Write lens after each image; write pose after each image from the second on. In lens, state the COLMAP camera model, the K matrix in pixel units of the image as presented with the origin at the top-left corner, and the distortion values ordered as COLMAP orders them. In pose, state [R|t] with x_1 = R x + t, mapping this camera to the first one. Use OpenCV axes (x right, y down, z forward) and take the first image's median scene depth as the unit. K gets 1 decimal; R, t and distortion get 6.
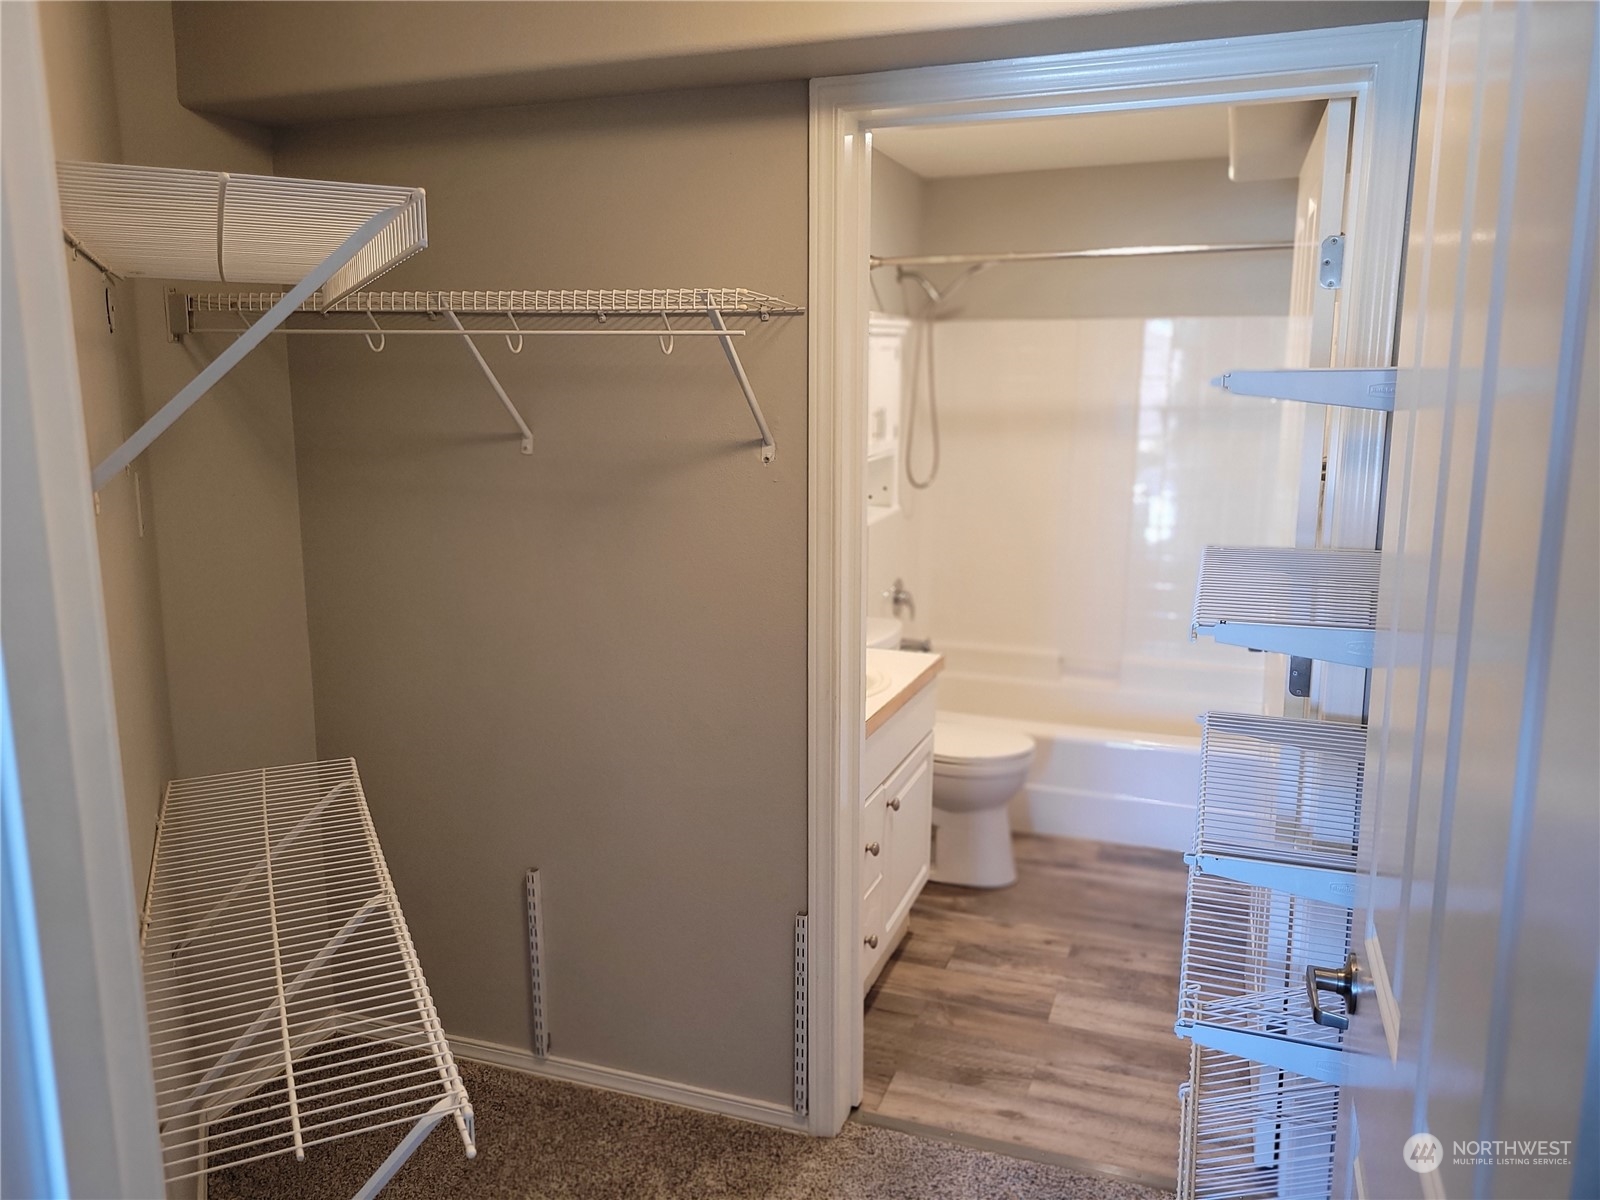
lens RADIAL K [[1208.2, 0, 800.0], [0, 1208.2, 600.0], [0, 0, 1]] dist [0.121148, 0.003645]
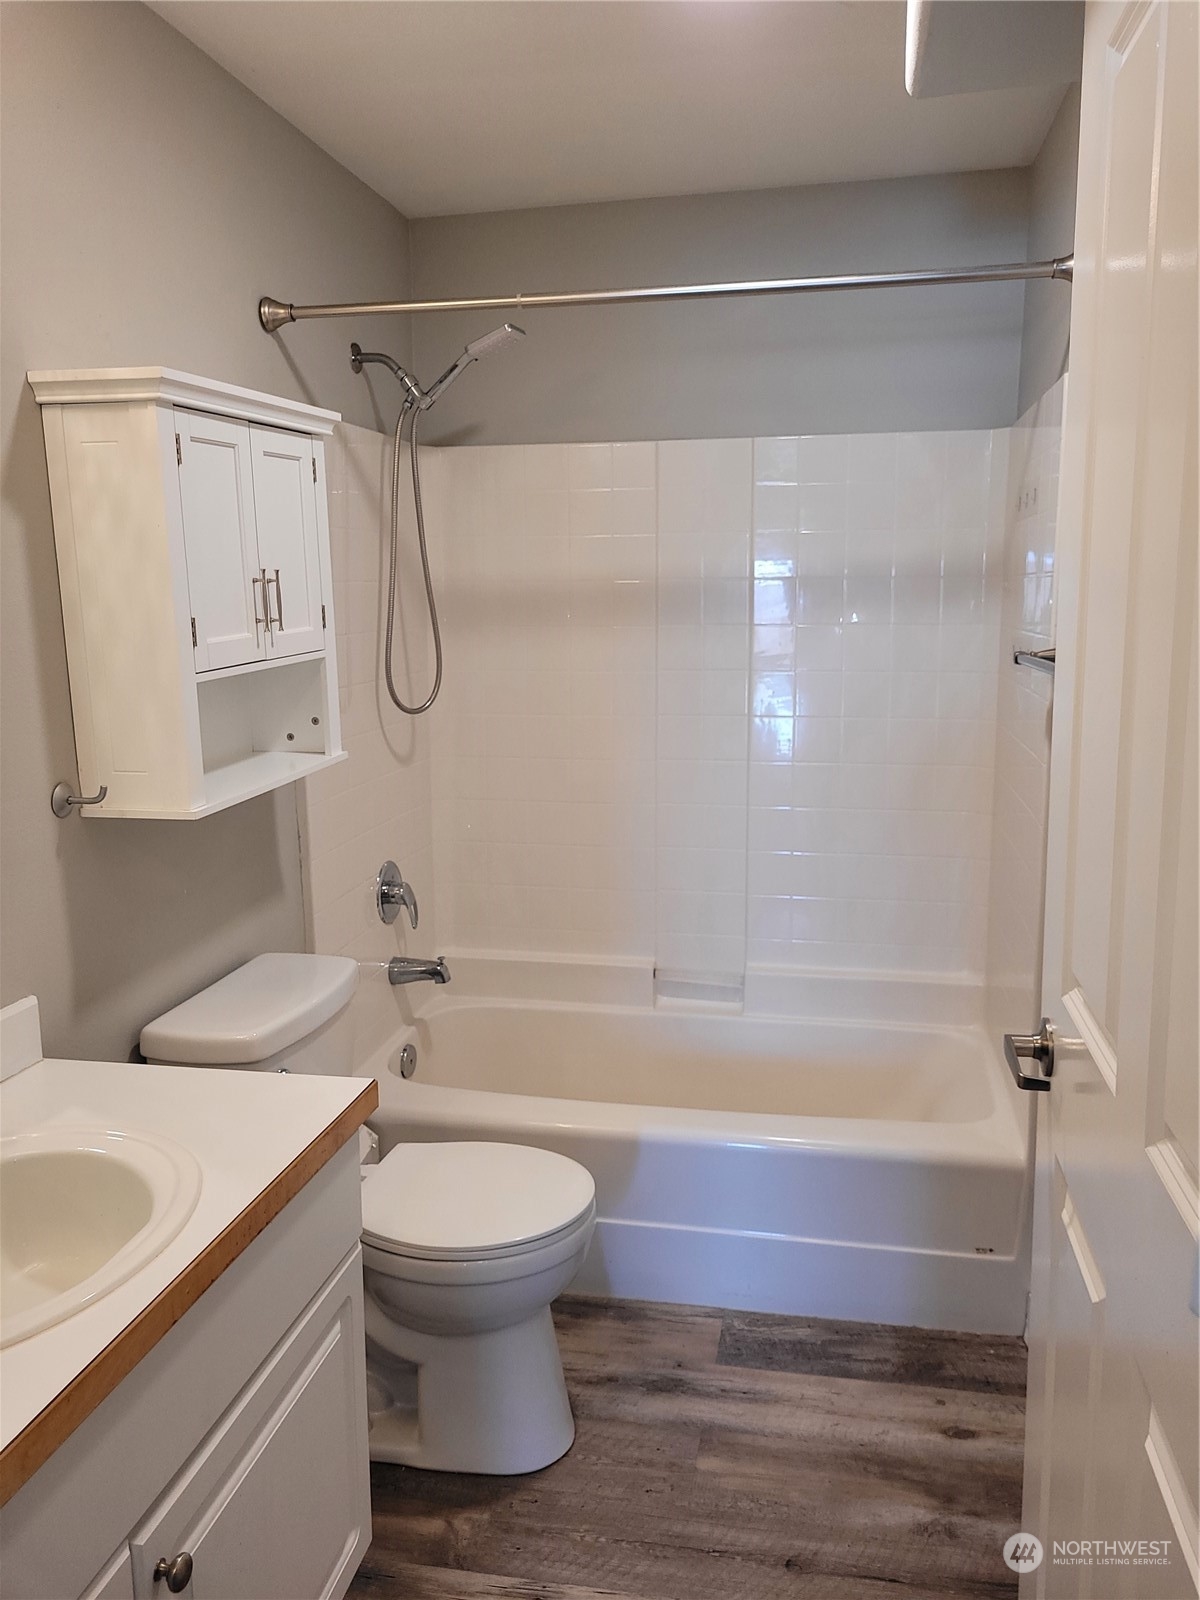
lens RADIAL K [[1208.2, 0, 600.0], [0, 1208.2, 800.0], [0, 0, 1]] dist [0.121148, 0.003645]
pose [[0.989858, -0.040850, 0.136063, 0.117536], [0.042076, 0.999095, -0.006149, -0.045617], [-0.135689, 0.011812, 0.990681, 0.419585]]
